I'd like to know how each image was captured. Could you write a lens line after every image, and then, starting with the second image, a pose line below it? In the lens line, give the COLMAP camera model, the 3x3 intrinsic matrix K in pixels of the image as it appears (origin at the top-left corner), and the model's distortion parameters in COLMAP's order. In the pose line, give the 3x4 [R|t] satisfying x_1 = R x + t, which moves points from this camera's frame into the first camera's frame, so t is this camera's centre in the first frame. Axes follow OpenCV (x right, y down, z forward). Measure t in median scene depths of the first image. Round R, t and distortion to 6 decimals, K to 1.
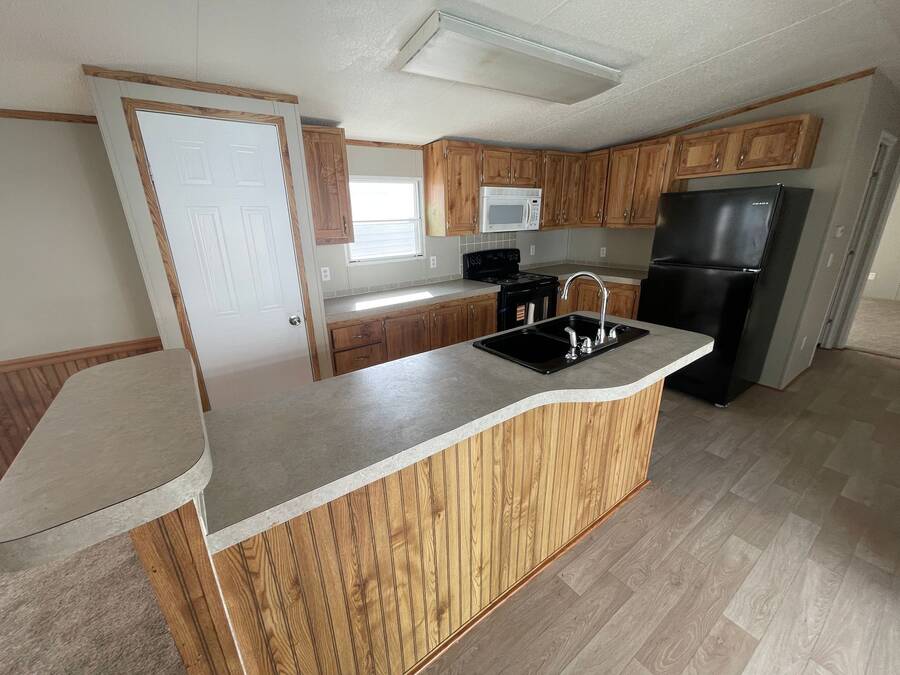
lens RADIAL K [[363.9, 0, 450.0], [0, 363.9, 337.5], [0, 0, 1]] dist [0.002442, 0.000065]
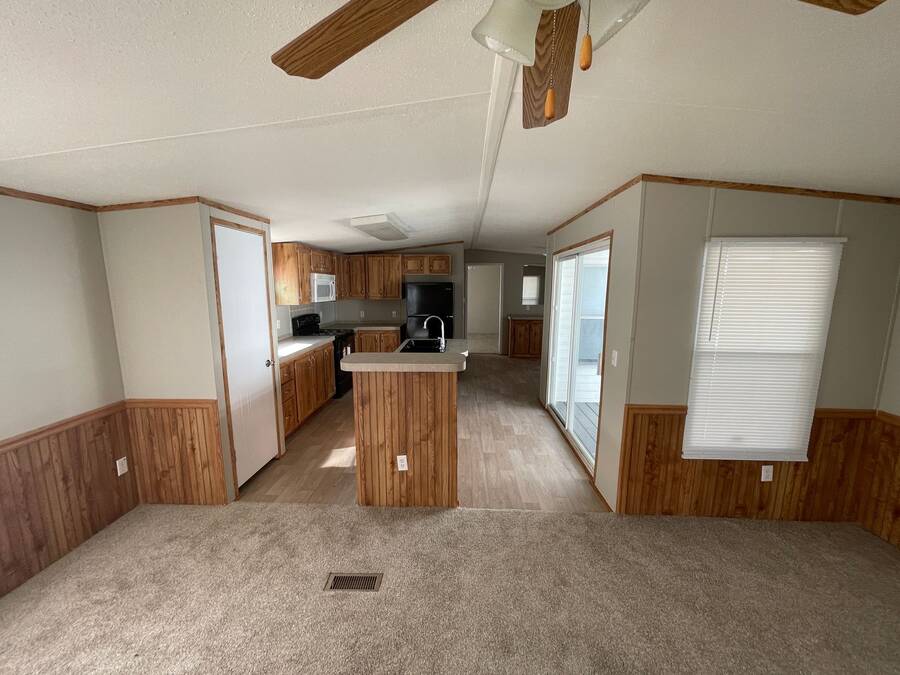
lens RADIAL K [[355.7, 0, 433.7], [0, 355.7, 338.0], [0, 0, 1]] dist [0.000457, 0.000018]
pose [[0.642071, -0.086502, 0.761749, -0.773528], [0.226578, 0.970639, -0.080757, 0.083084], [-0.732398, 0.224447, 0.642819, -0.266985]]
